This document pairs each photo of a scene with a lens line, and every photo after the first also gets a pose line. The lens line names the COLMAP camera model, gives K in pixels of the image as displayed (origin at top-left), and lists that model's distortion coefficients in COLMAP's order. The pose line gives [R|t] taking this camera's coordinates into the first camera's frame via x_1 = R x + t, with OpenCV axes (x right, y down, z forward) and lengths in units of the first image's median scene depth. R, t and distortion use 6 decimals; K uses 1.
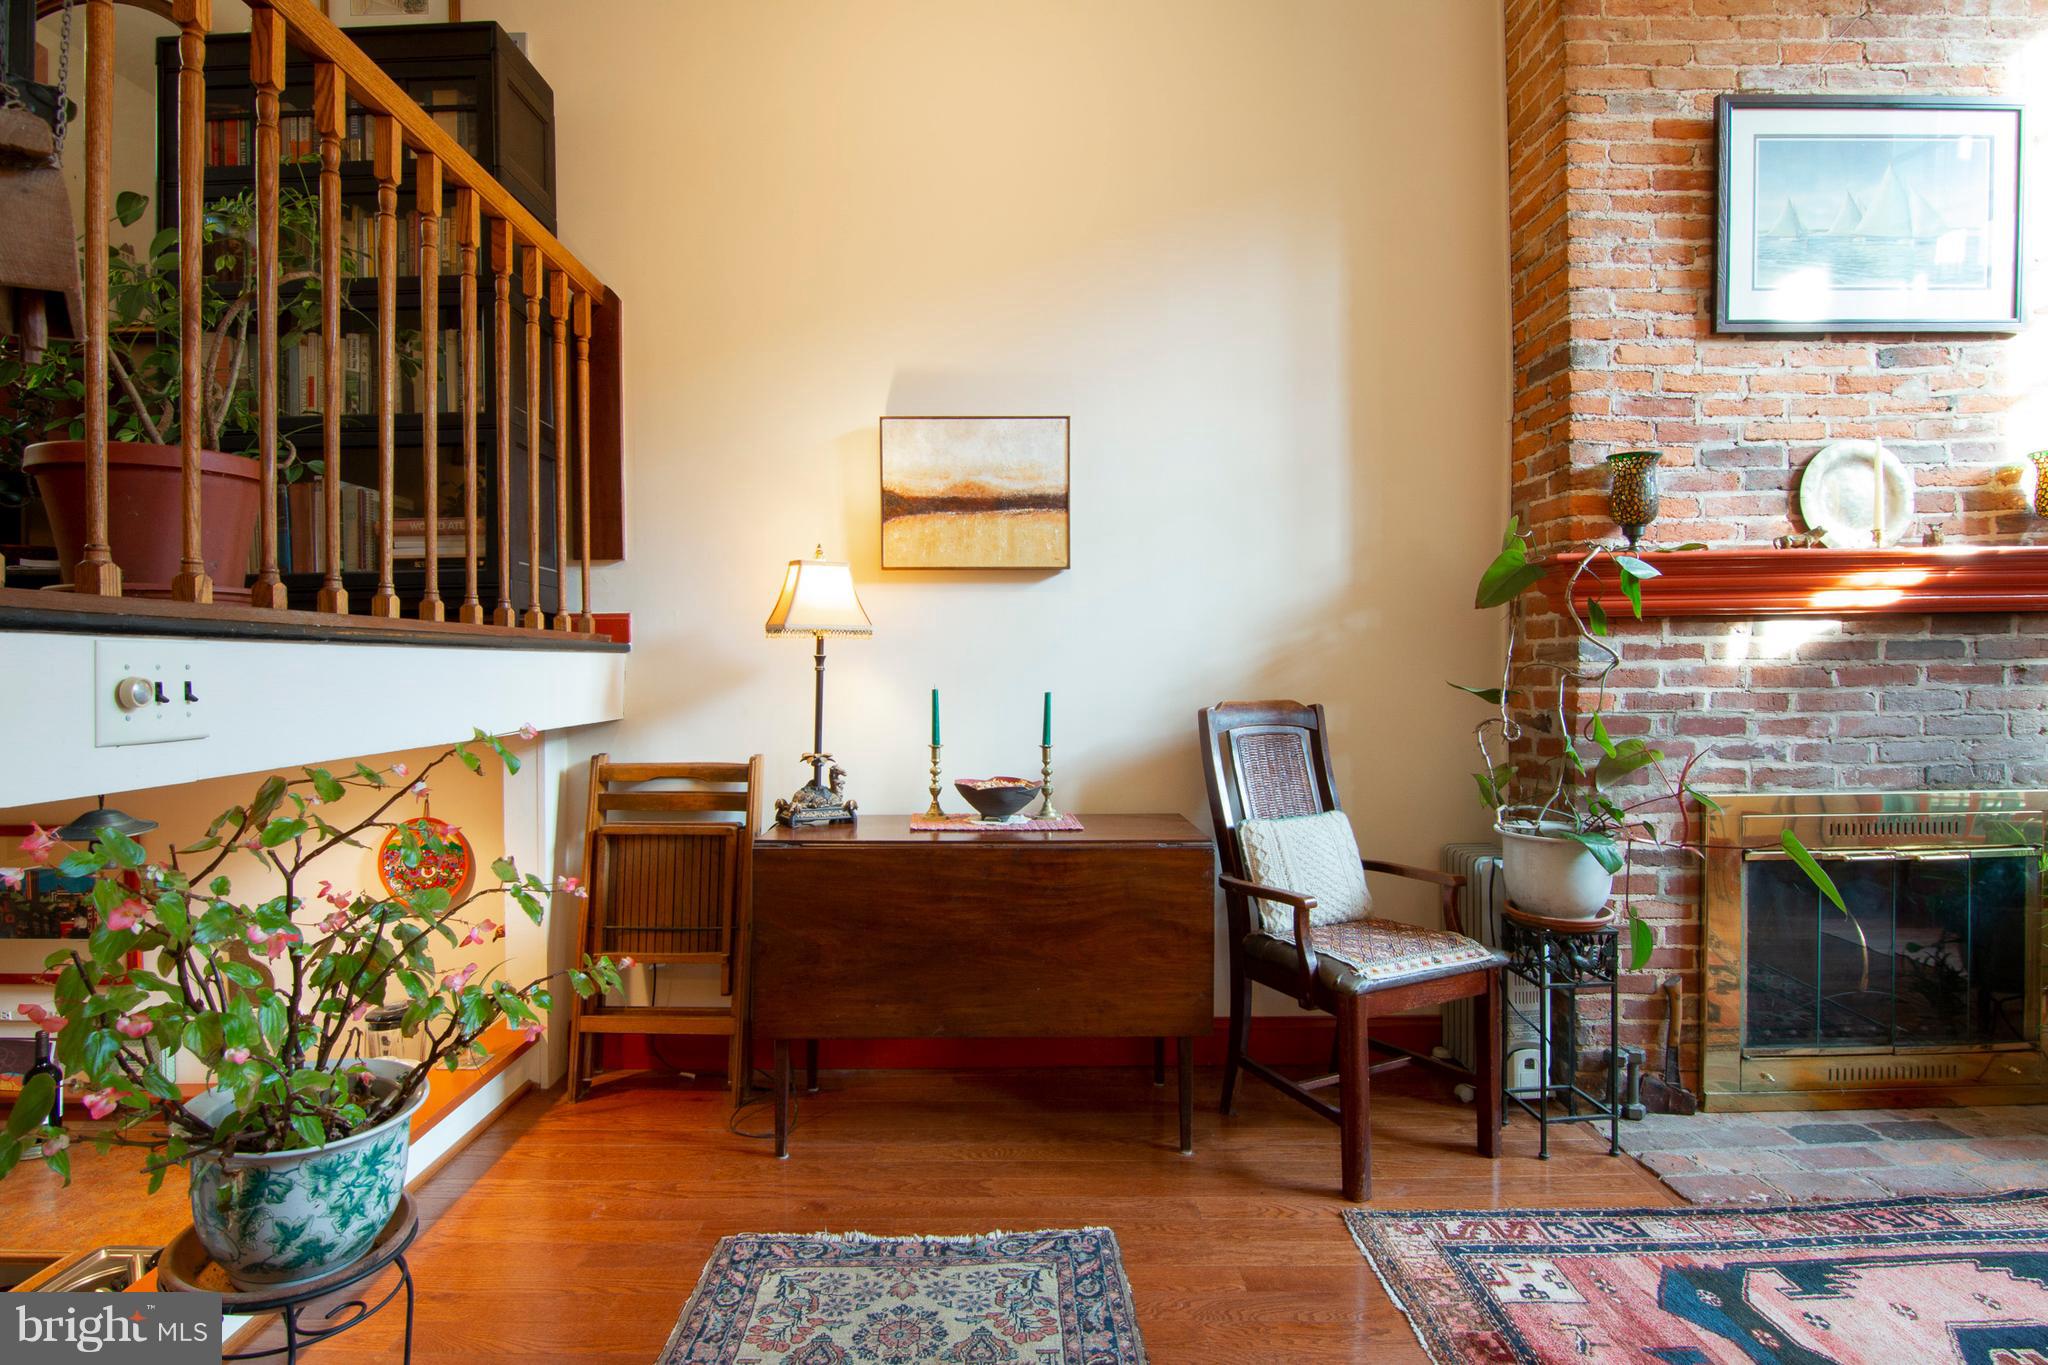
lens RADIAL K [[1022.3, 0, 1037.5], [0, 1022.3, 681.1], [0, 0, 1]] dist [-0.002637, -0.005145]
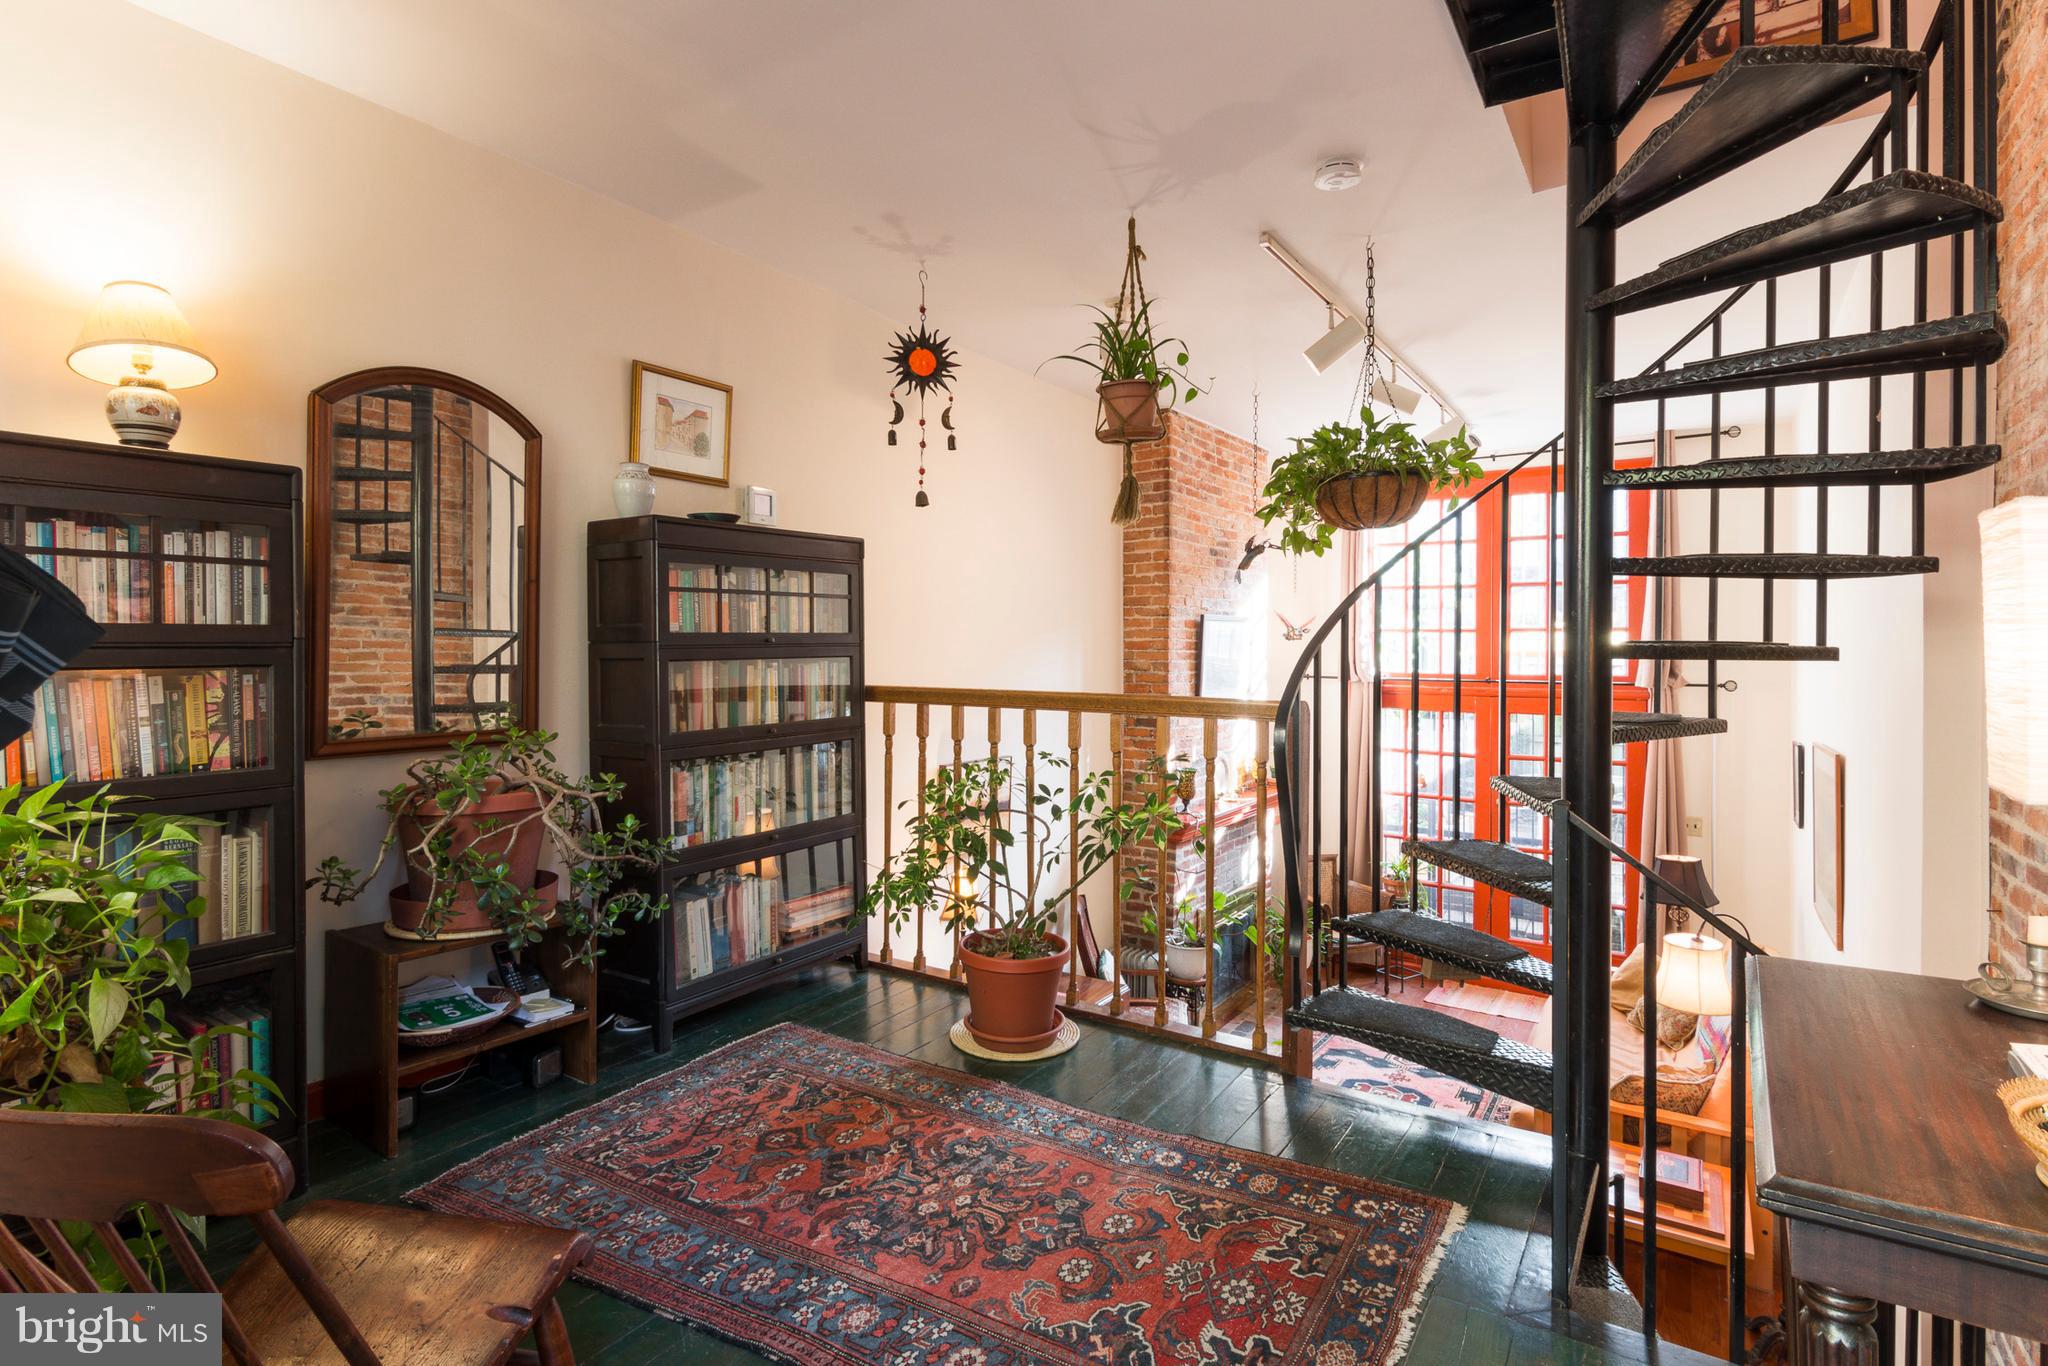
lens RADIAL K [[1022.3, 0, 1005.9], [0, 1022.3, 636.4], [0, 0, 1]] dist [-0.002637, -0.005145]
pose [[0.578166, 0.018885, 0.815701, -1.553934], [-0.002933, 0.999774, -0.021068, -0.472000], [-0.815914, 0.009788, 0.578091, -0.013051]]
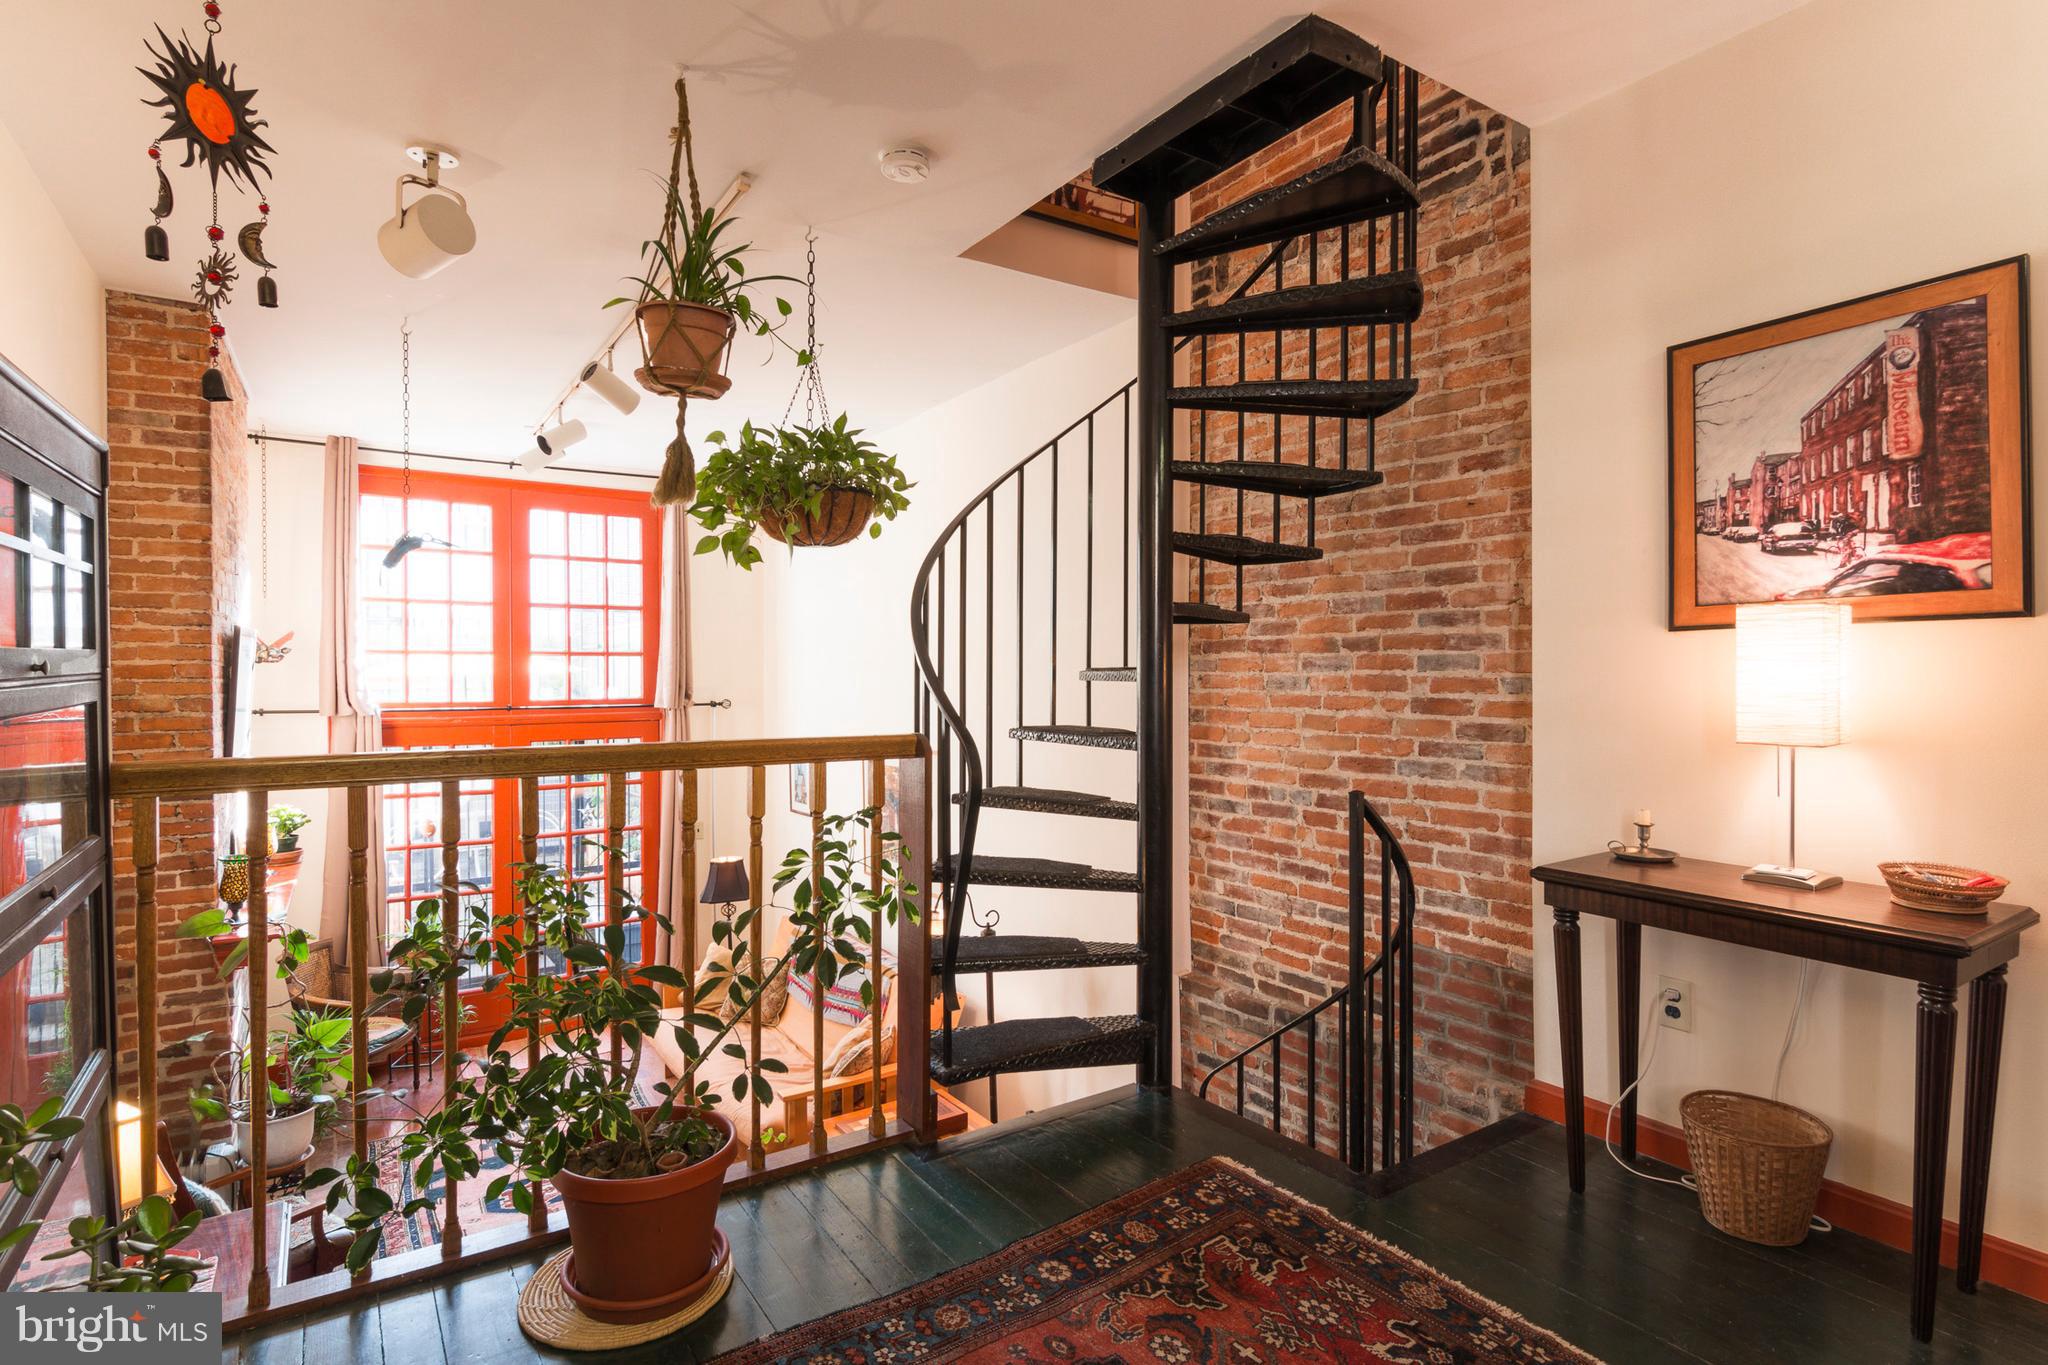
lens RADIAL K [[1022.3, 0, 1024.7], [0, 1022.3, 669.3], [0, 0, 1]] dist [-0.002637, -0.005145]
pose [[-0.540316, 0.009082, 0.841413, -1.368544], [0.015095, 0.999885, -0.001099, -0.484658], [-0.841327, 0.012107, -0.540391, 0.821105]]
